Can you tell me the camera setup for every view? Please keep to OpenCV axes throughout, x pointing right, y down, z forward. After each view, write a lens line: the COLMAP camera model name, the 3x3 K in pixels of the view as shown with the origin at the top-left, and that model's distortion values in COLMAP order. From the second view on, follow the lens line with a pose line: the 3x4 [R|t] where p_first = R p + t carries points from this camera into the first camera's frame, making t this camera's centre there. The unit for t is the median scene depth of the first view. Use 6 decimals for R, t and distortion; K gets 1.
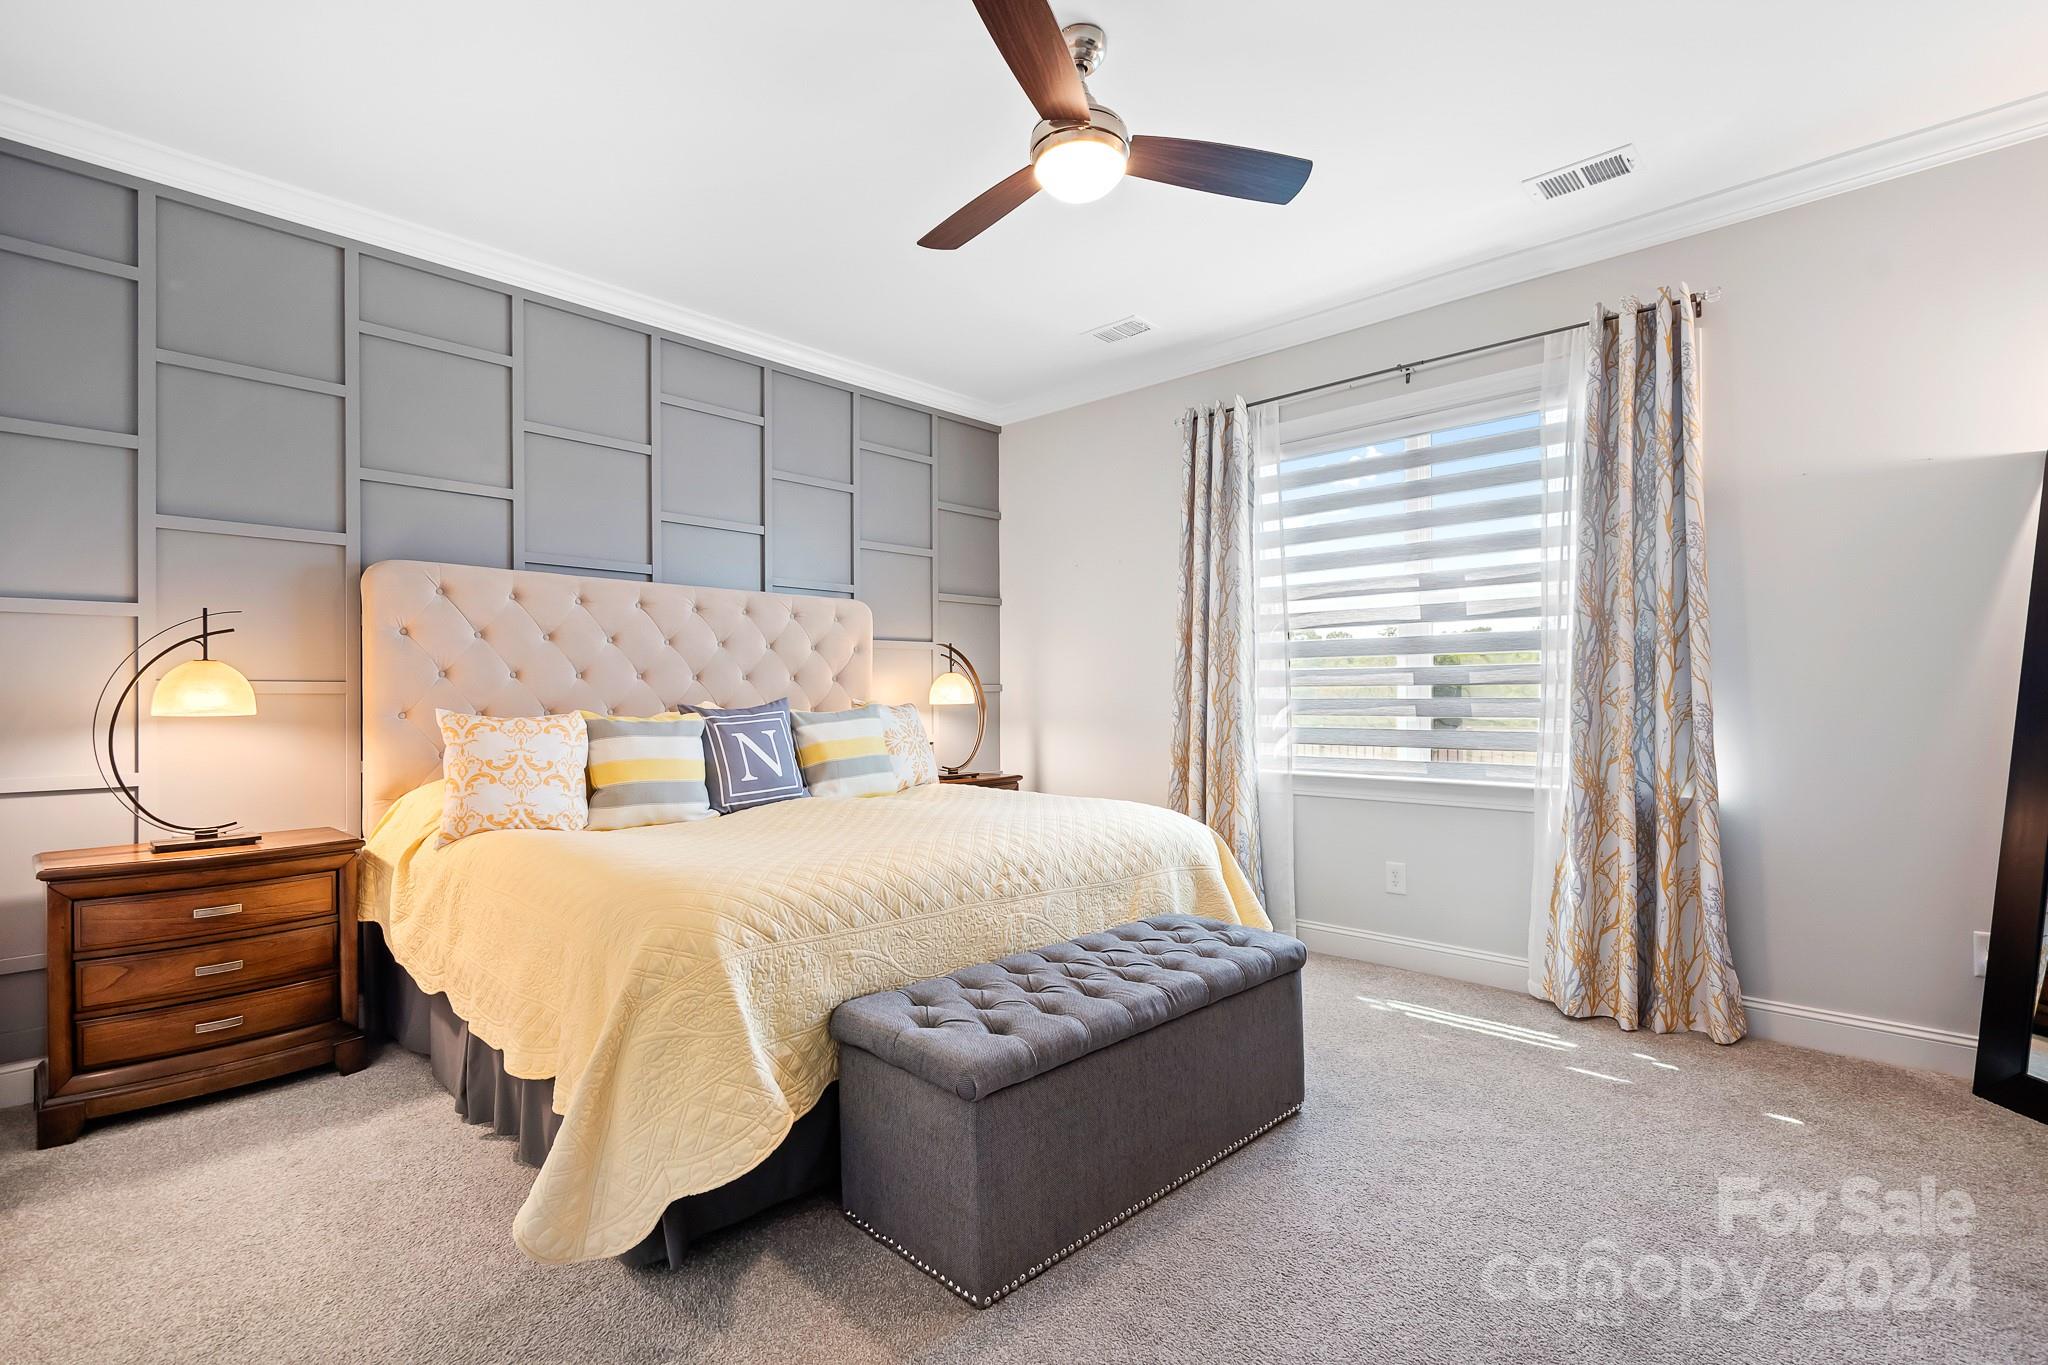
lens RADIAL K [[942.6, 0, 1015.2], [0, 942.6, 695.7], [0, 0, 1]] dist [0.003857, -0.004183]
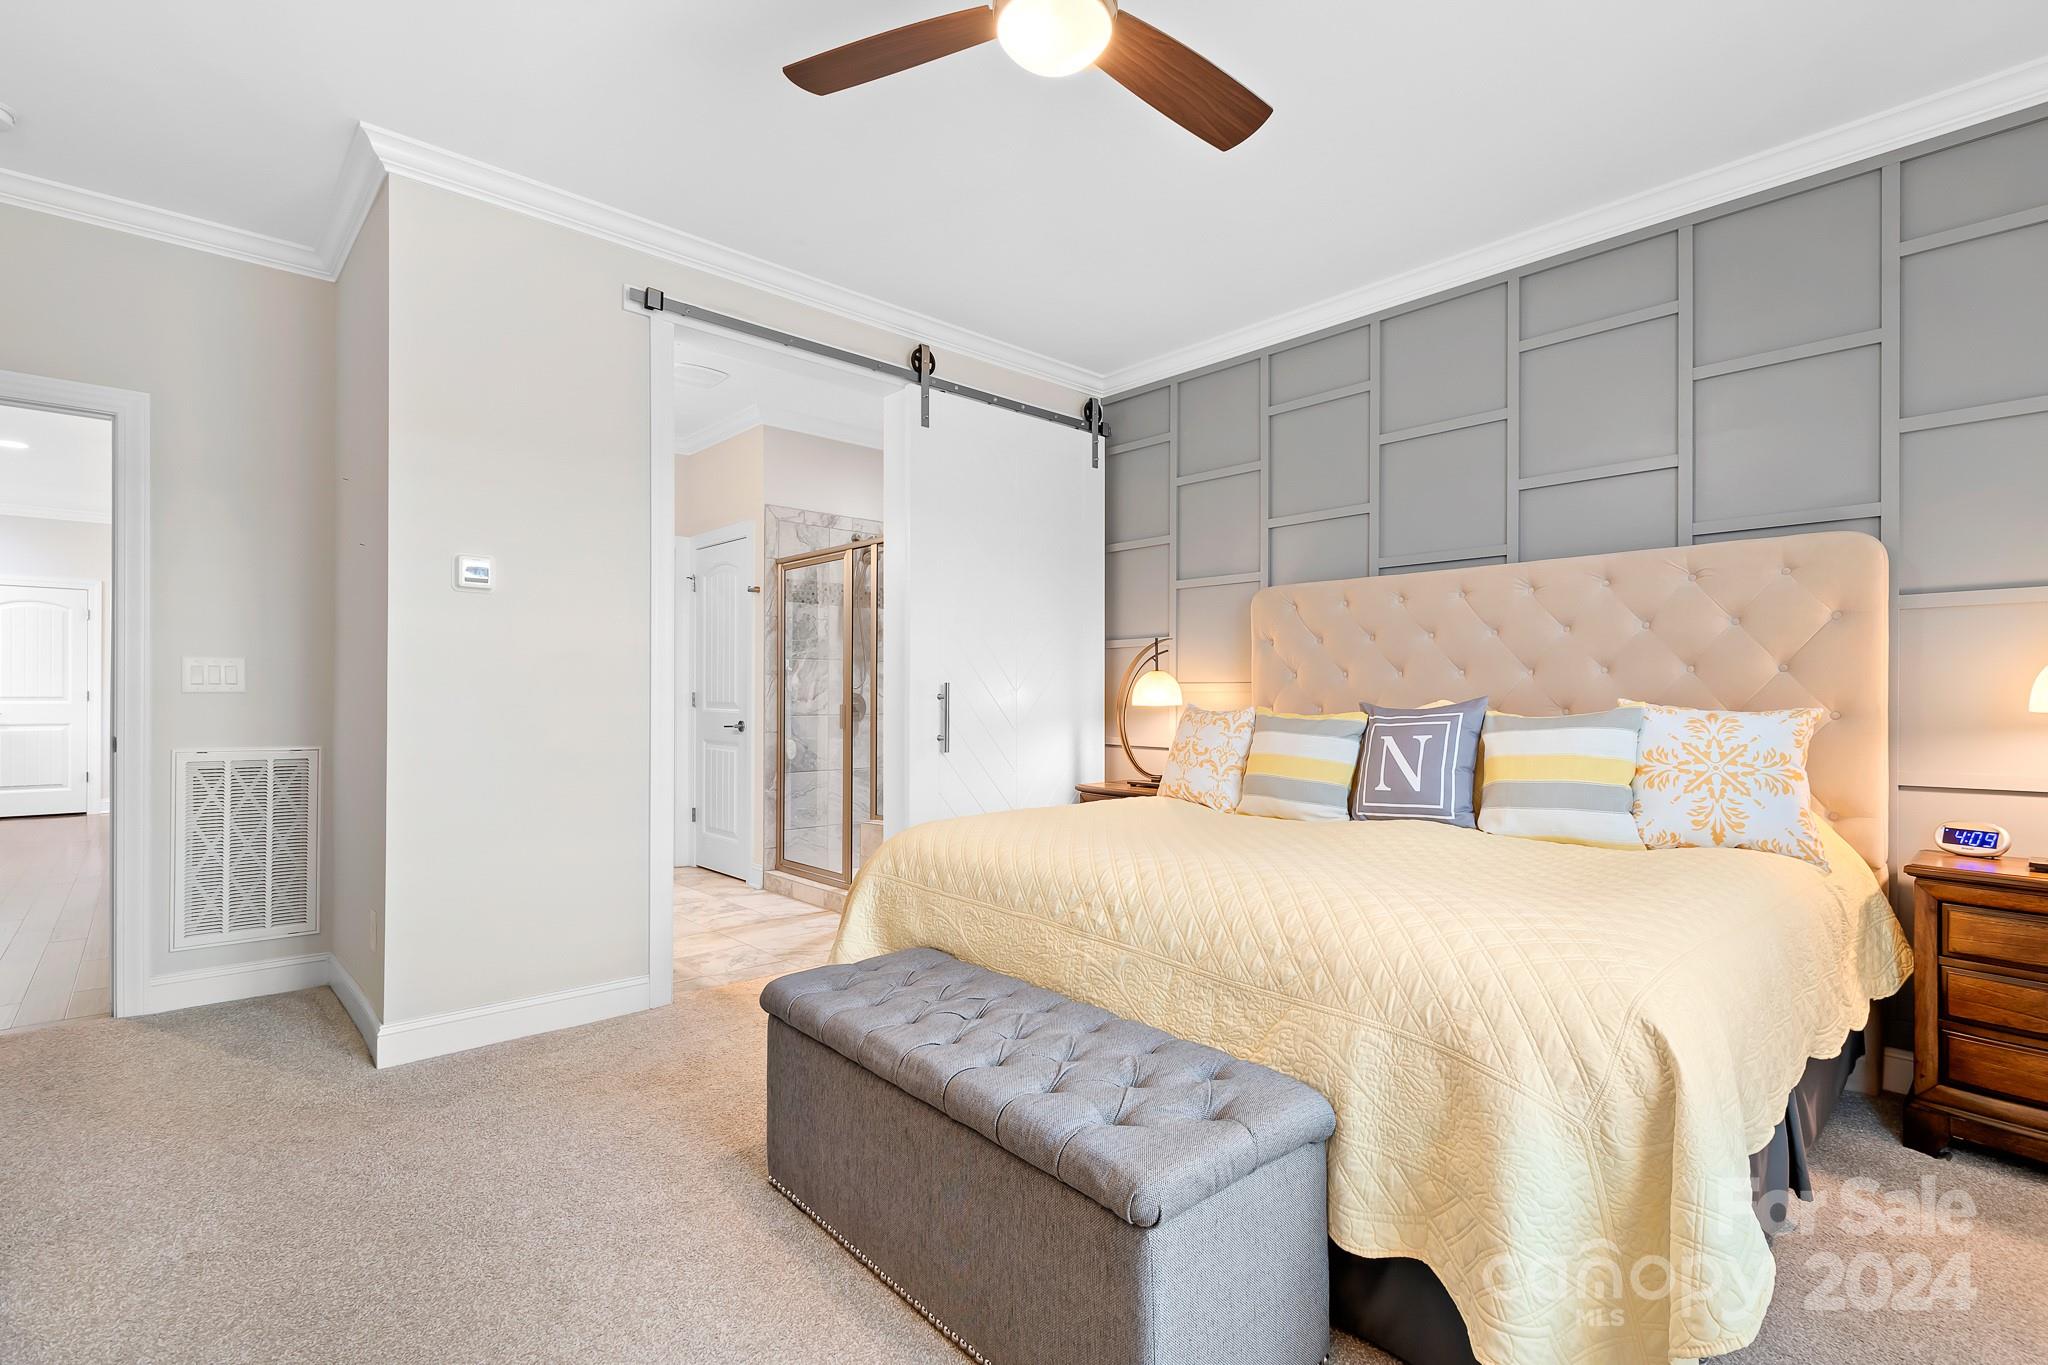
lens RADIAL K [[942.6, 0, 1015.9], [0, 942.6, 685.7], [0, 0, 1]] dist [0.003857, -0.004183]
pose [[-0.081157, -0.008713, -0.996663, 0.614392], [-0.002475, 0.999960, -0.008540, 0.001326], [0.996698, 0.001773, -0.081176, 0.733175]]
